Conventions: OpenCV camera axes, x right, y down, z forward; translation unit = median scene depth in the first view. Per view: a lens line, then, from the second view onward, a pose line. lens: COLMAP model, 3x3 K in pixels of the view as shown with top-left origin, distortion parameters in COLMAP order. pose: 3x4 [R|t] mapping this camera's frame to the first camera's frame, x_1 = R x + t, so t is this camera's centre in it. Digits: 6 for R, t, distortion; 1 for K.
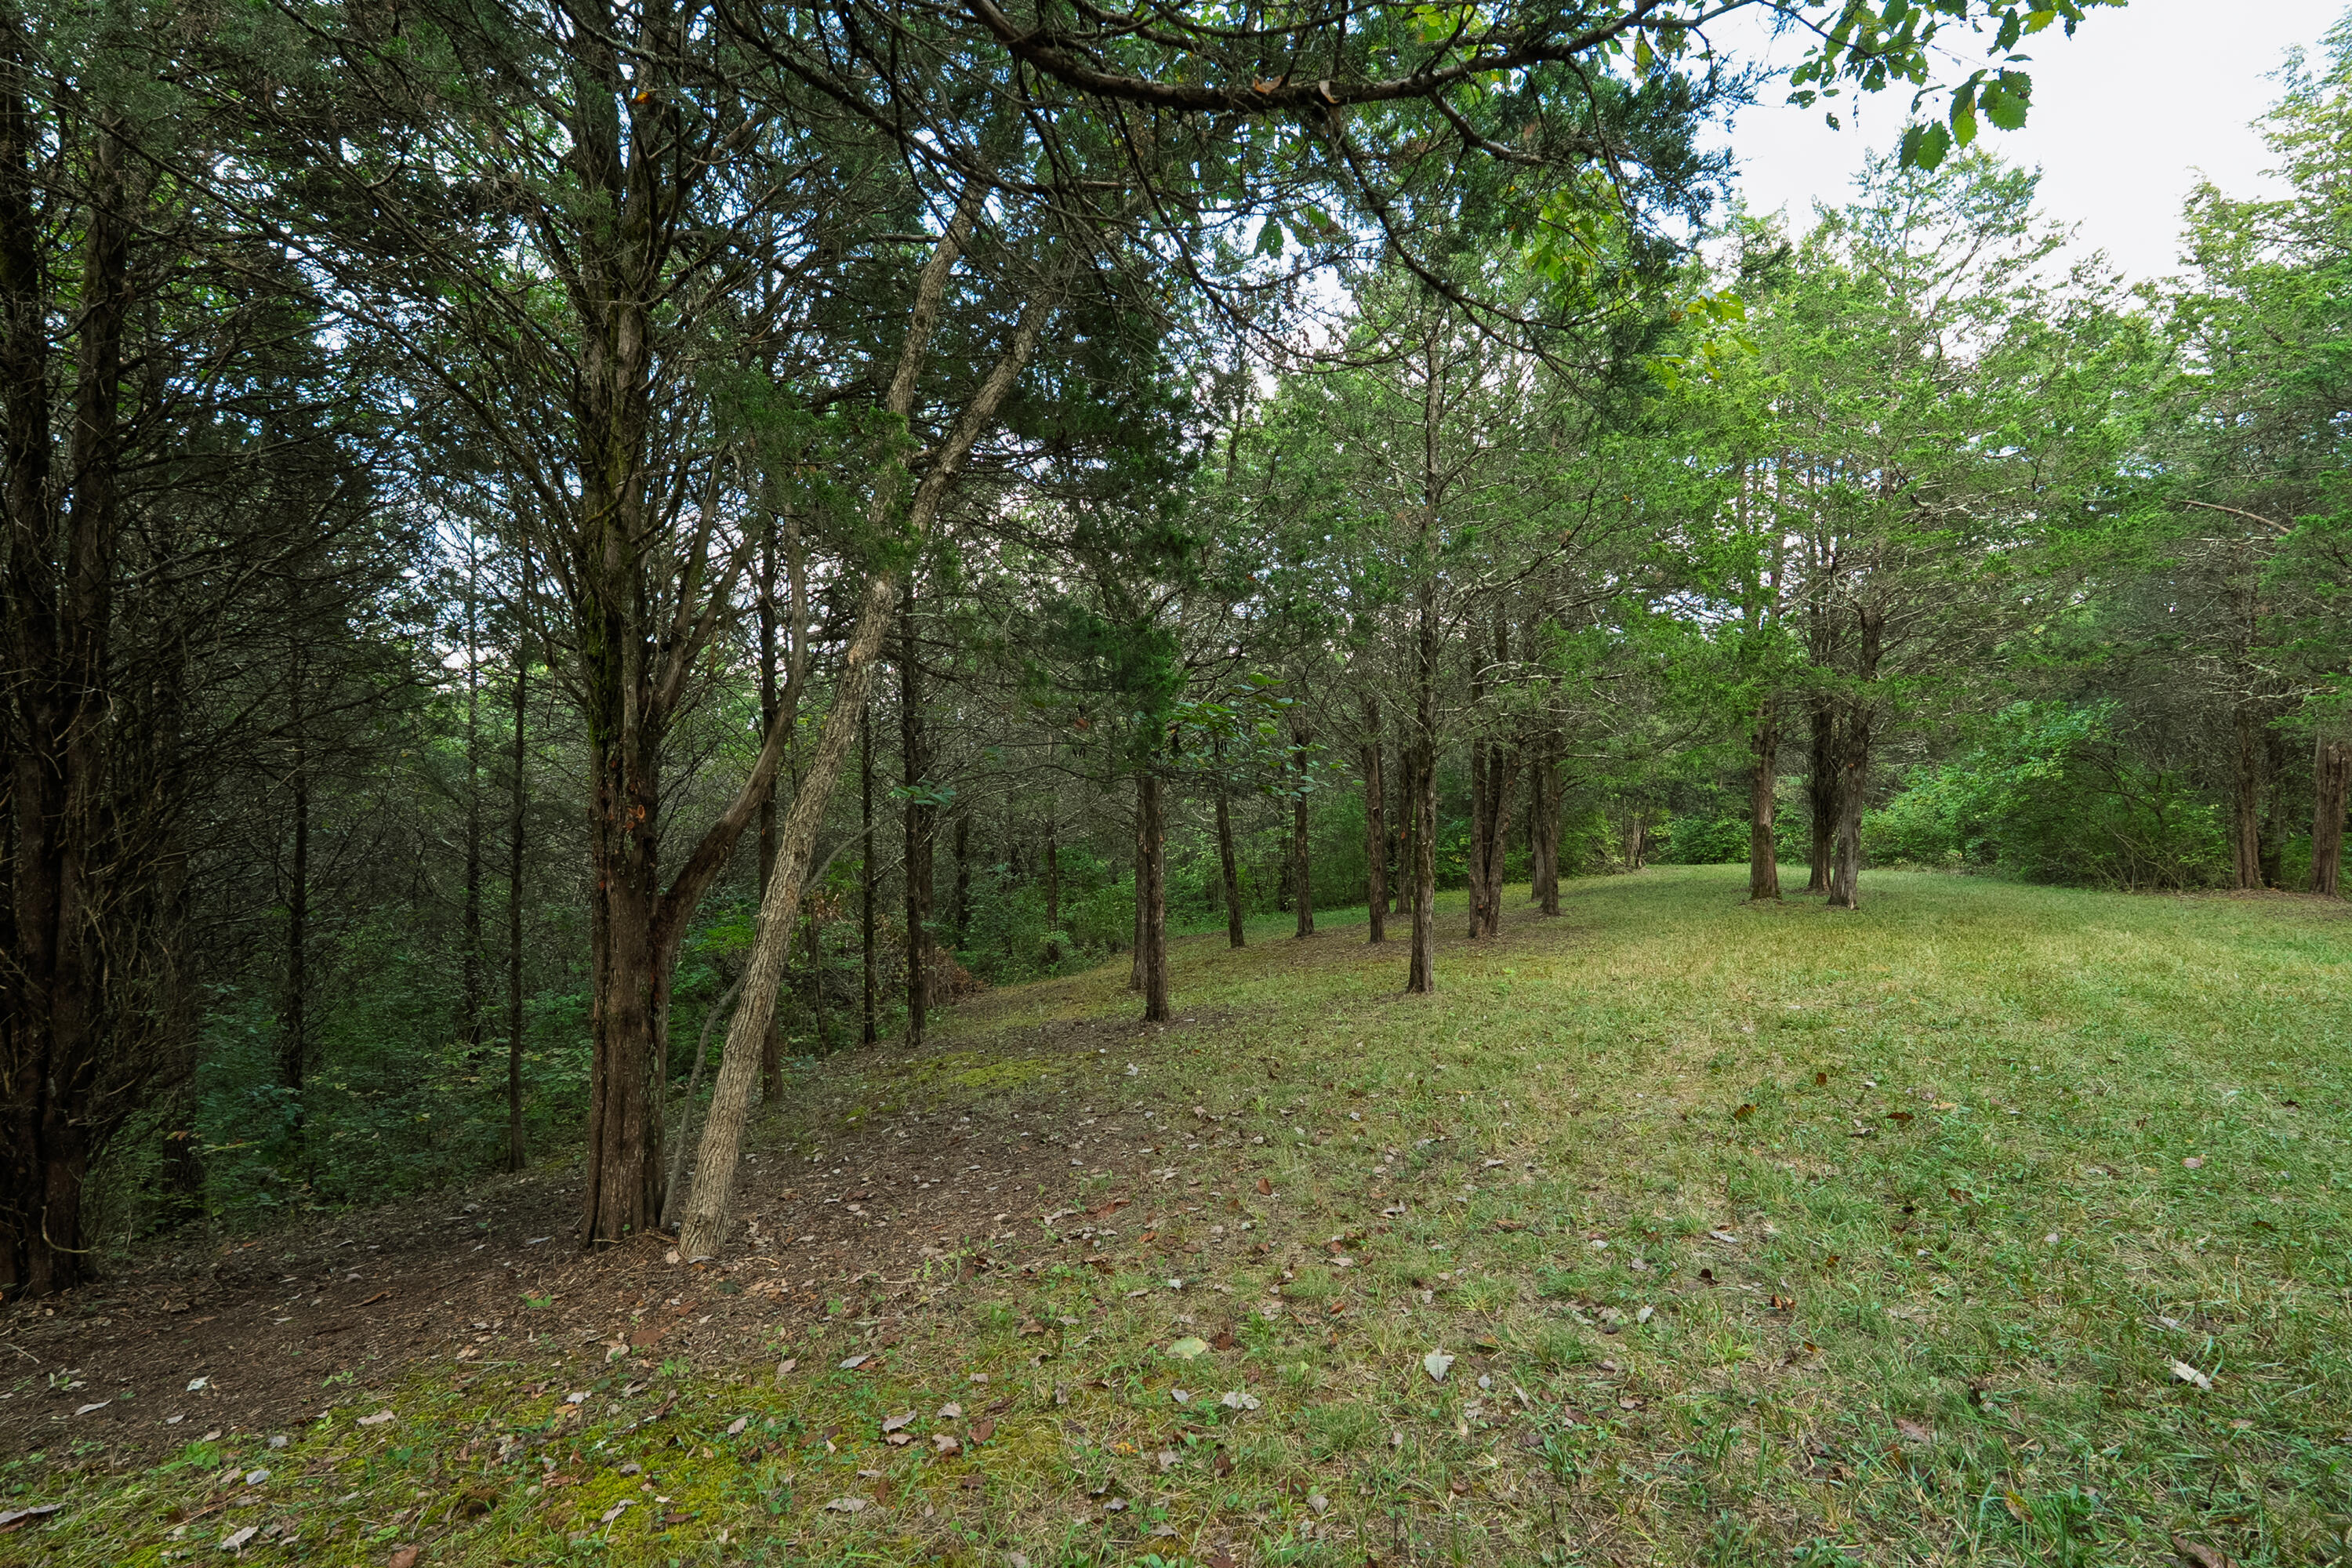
lens RADIAL K [[1033.7, 0, 1170.8], [0, 1033.7, 792.8], [0, 0, 1]] dist [-0.000295, -0.000081]
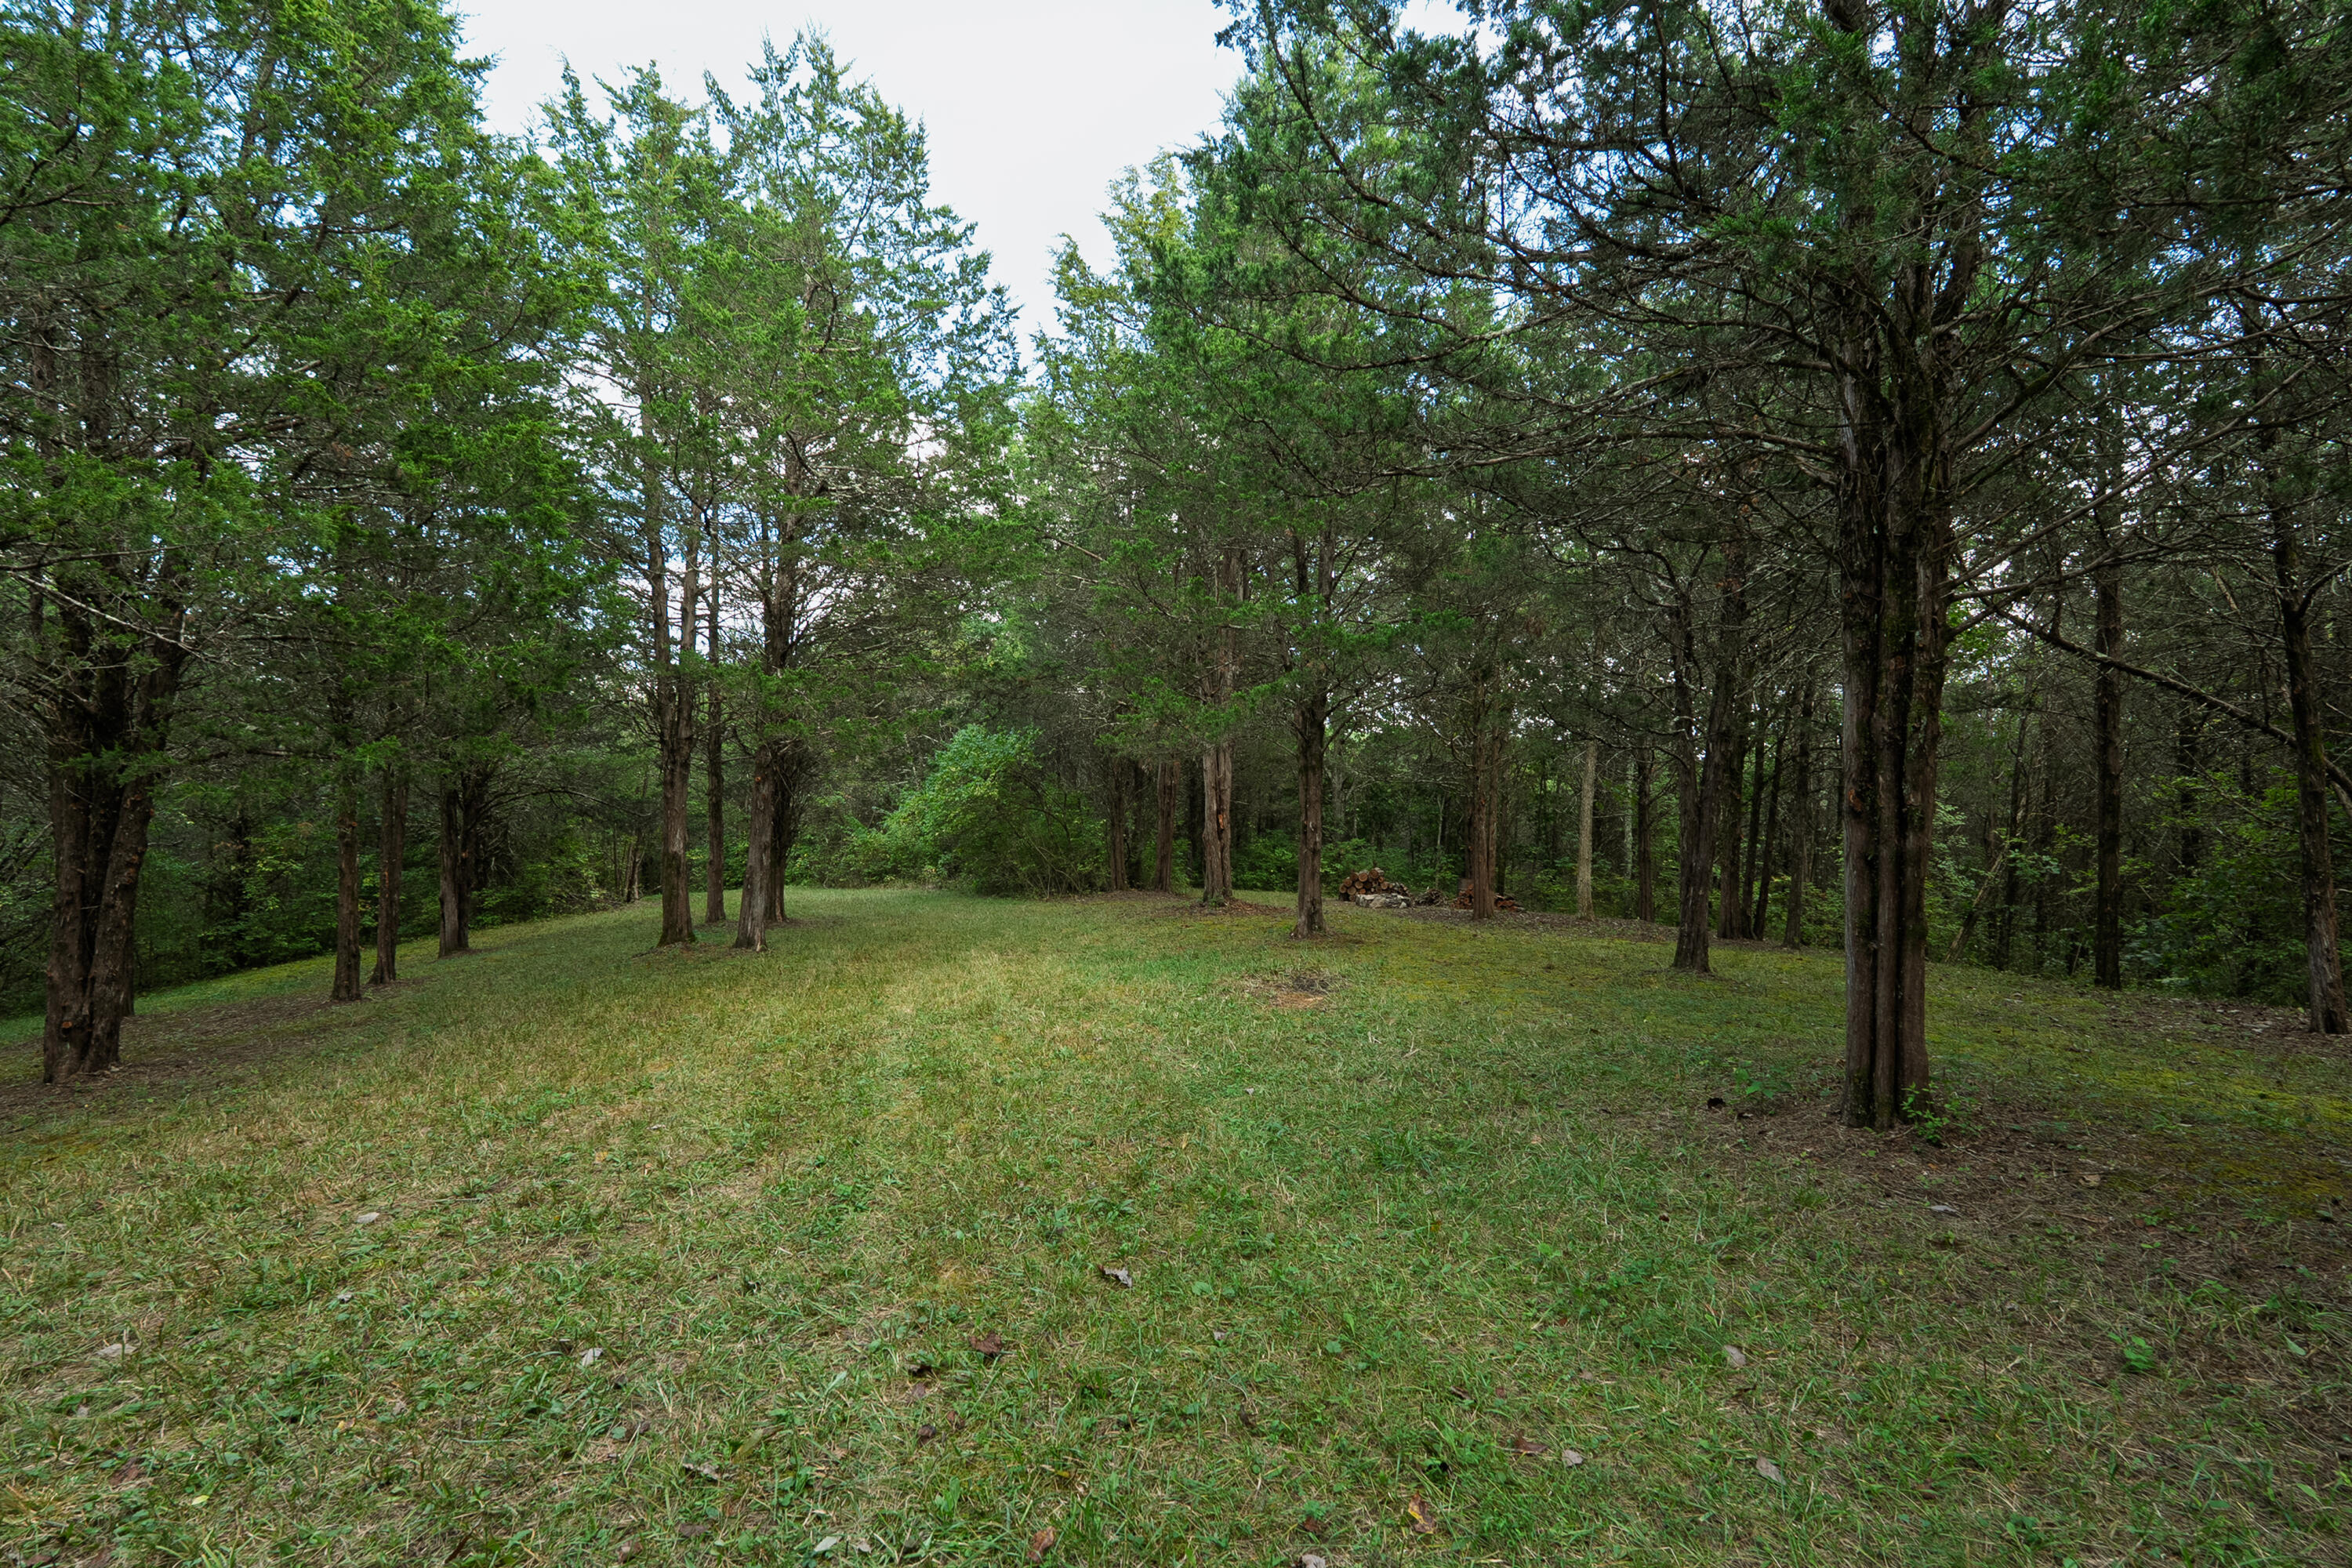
lens RADIAL K [[1033.7, 0, 1178.0], [0, 1033.7, 790.6], [0, 0, 1]] dist [-0.000295, -0.000081]
pose [[0.675450, 0.009561, 0.737344, 0.196801], [0.007478, 0.999776, -0.019814, 0.002084], [-0.737368, 0.018897, 0.675227, 0.136207]]
